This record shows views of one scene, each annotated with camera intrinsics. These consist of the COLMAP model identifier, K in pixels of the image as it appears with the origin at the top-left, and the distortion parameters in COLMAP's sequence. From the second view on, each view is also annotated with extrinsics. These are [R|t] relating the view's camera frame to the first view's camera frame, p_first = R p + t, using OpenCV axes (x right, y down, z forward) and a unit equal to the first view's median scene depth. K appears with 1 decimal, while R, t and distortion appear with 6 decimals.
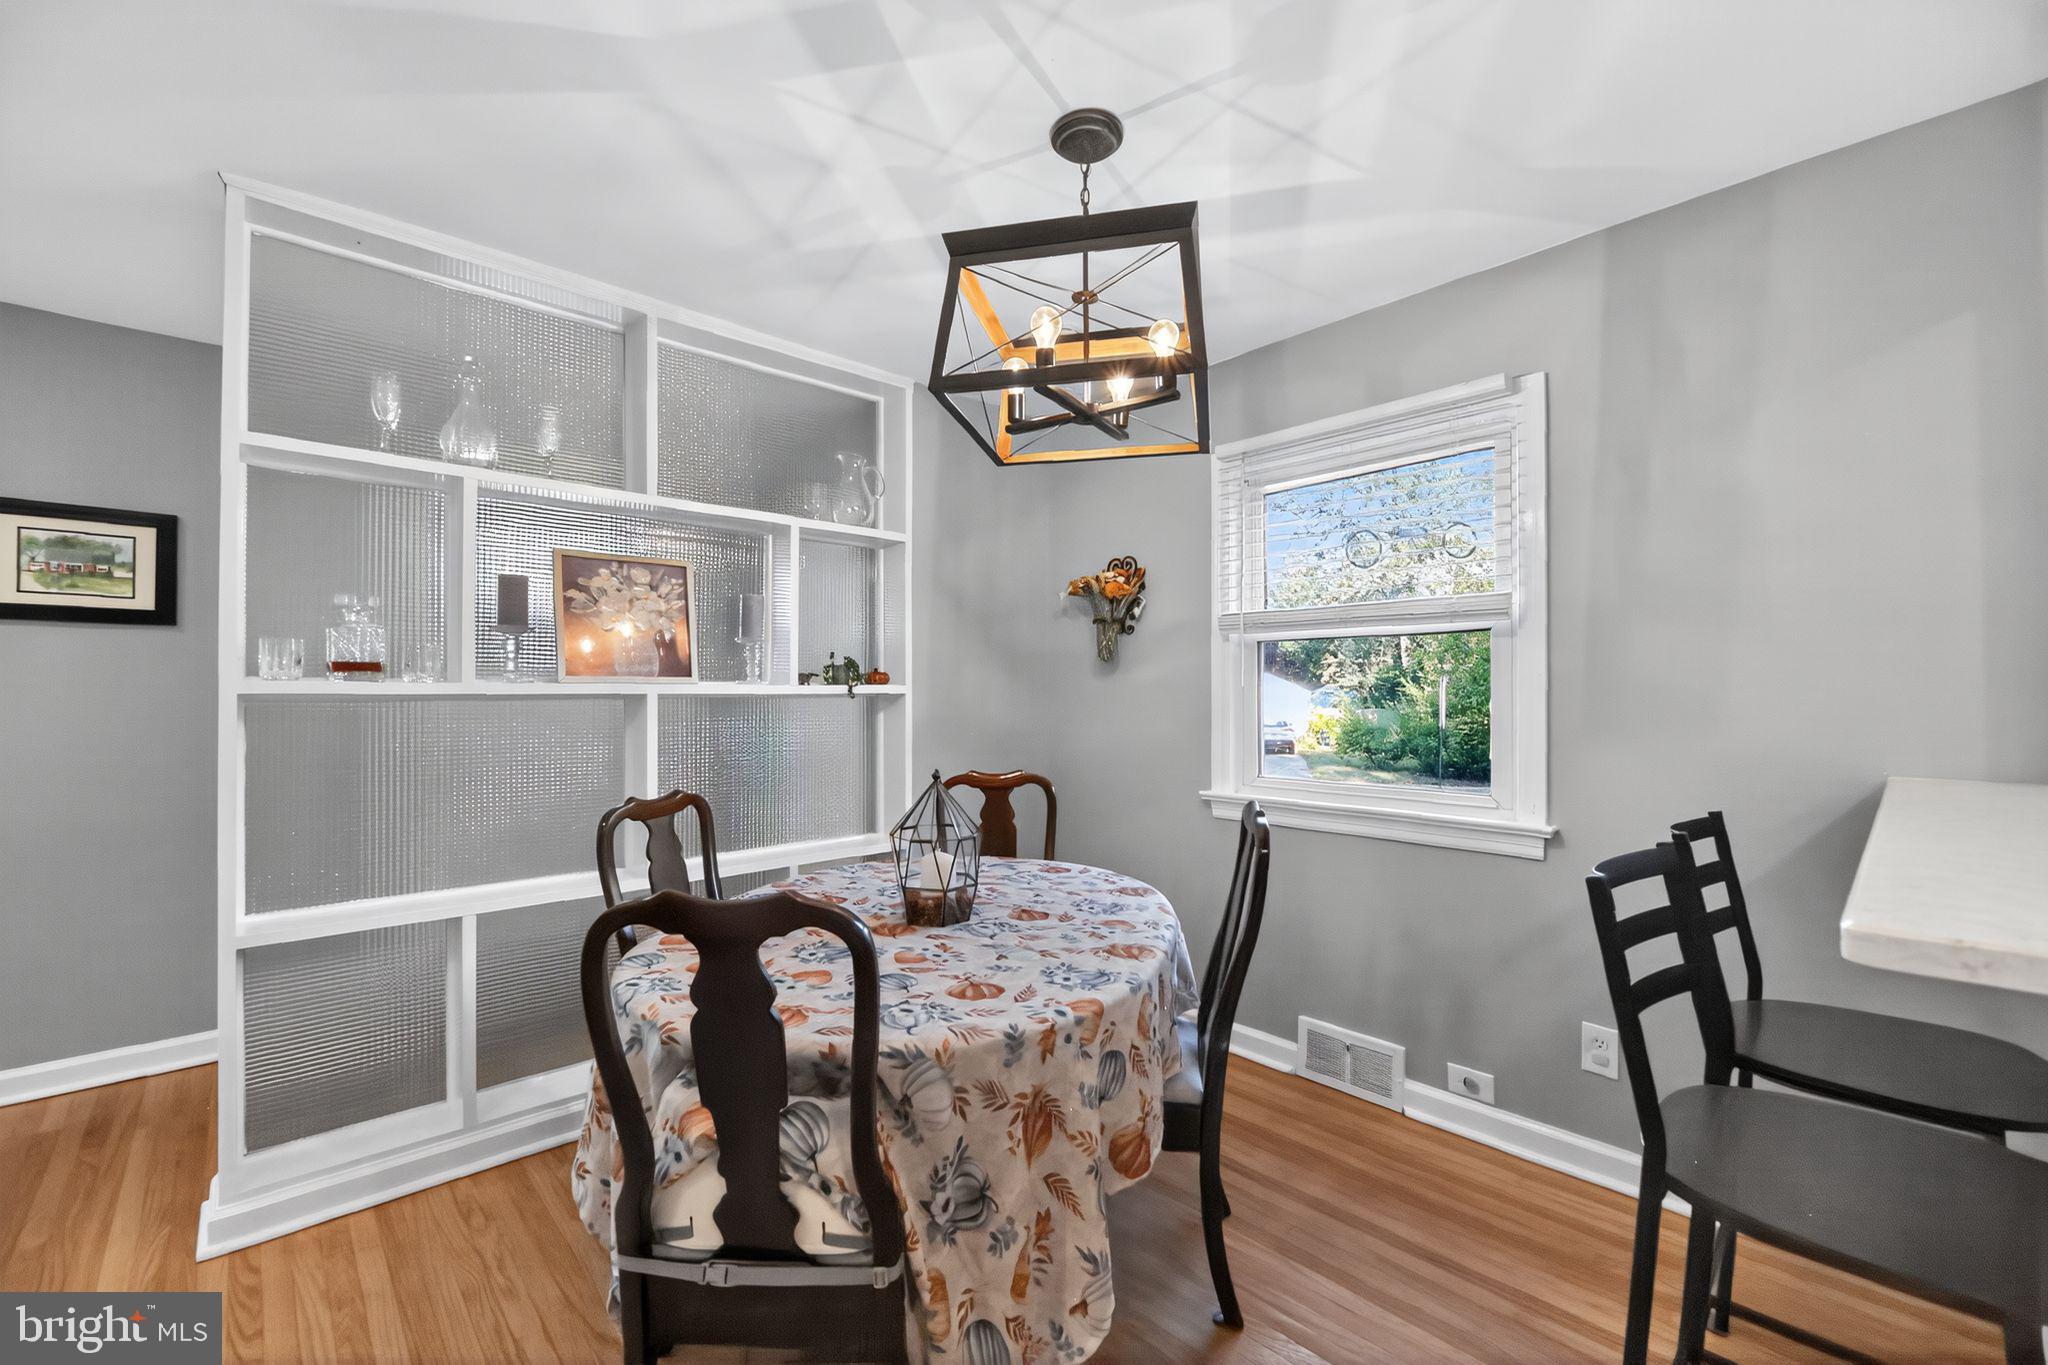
lens RADIAL K [[839.5, 0, 1018.7], [0, 839.5, 692.3], [0, 0, 1]] dist [-0.000513, 0.000030]
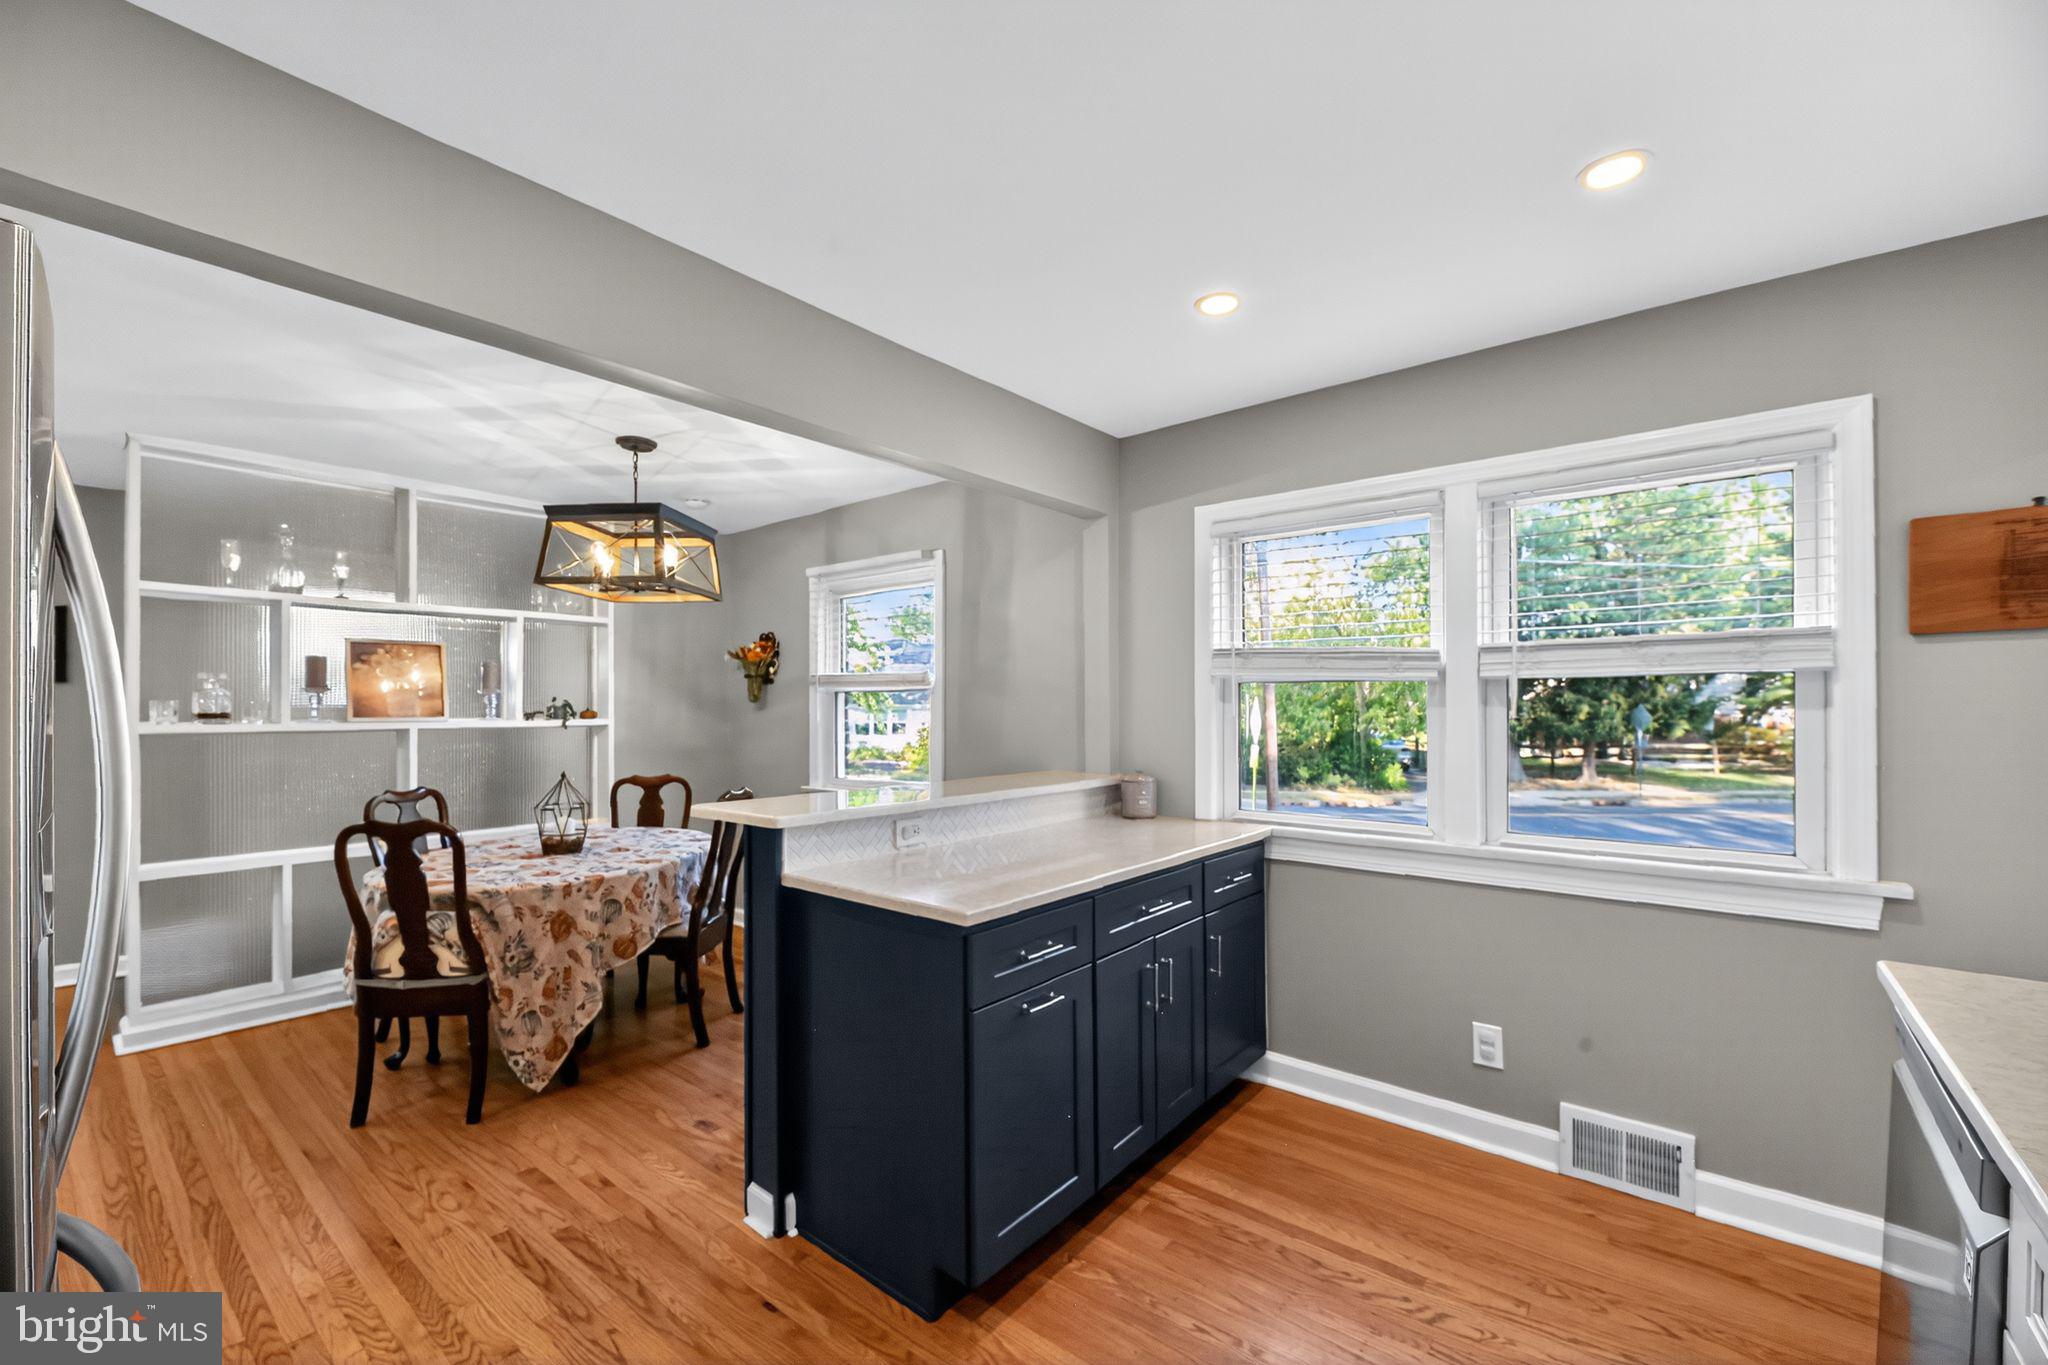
lens RADIAL K [[837.9, 0, 1017.0], [0, 837.9, 709.3], [0, 0, 1]] dist [-0.003328, -0.000477]
pose [[0.991312, -0.001401, 0.131525, 0.592492], [0.000670, 0.999984, 0.005604, -0.051816], [-0.131531, -0.005467, 0.991297, -0.875380]]
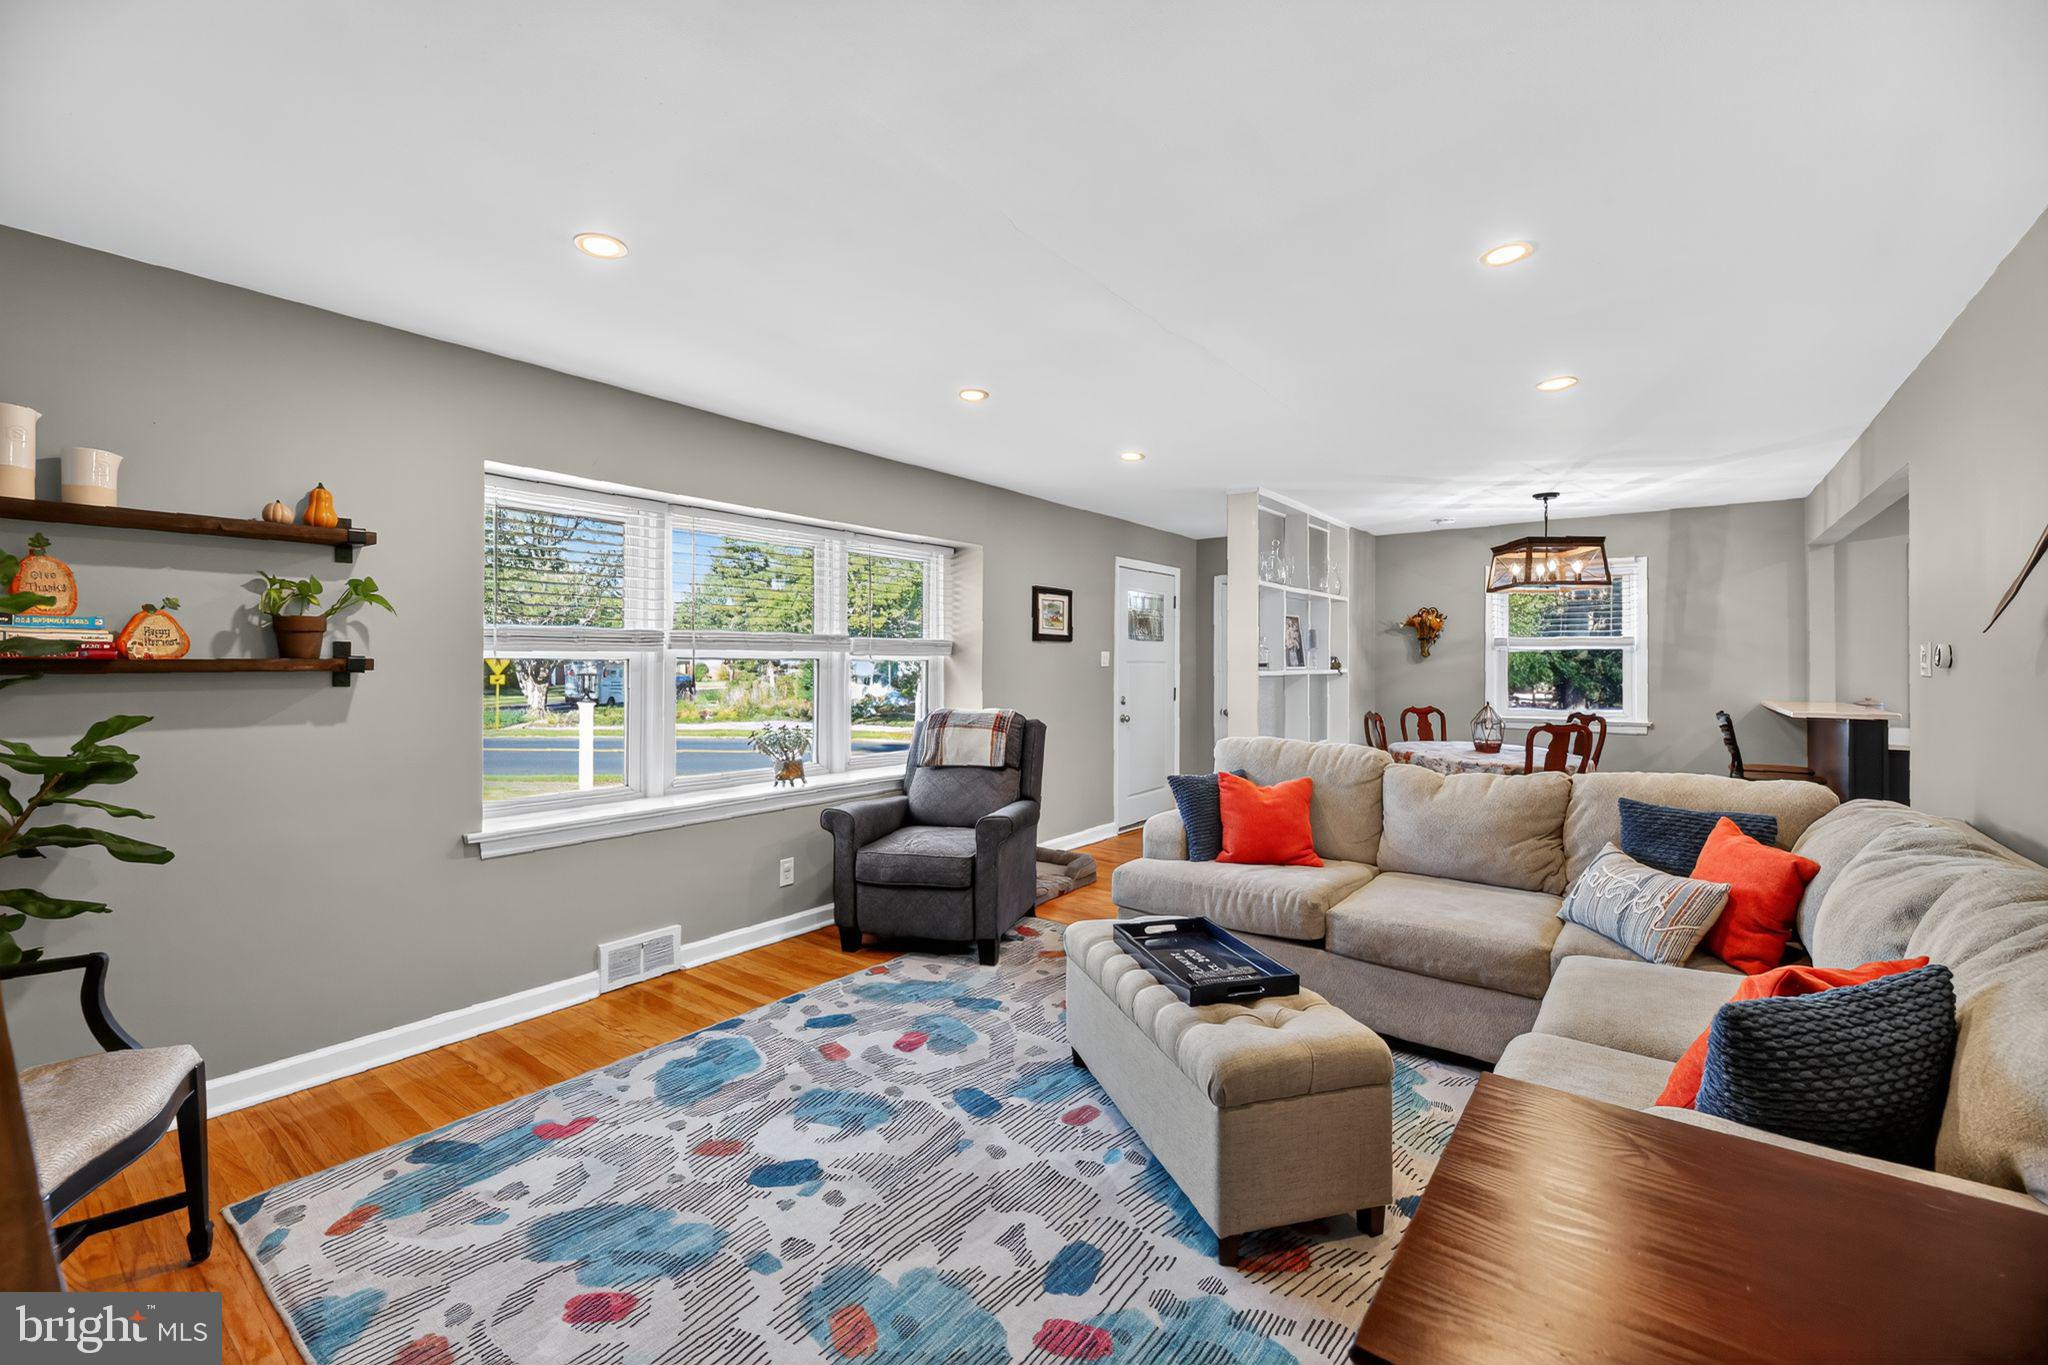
lens RADIAL K [[845.5, 0, 1017.8], [0, 845.5, 674.6], [0, 0, 1]] dist [-0.001056, -0.000242]
pose [[0.986856, -0.002226, 0.161586, -1.973977], [-0.001271, 0.999767, 0.021534, -0.054558], [-0.161596, -0.021457, 0.986624, -1.500171]]
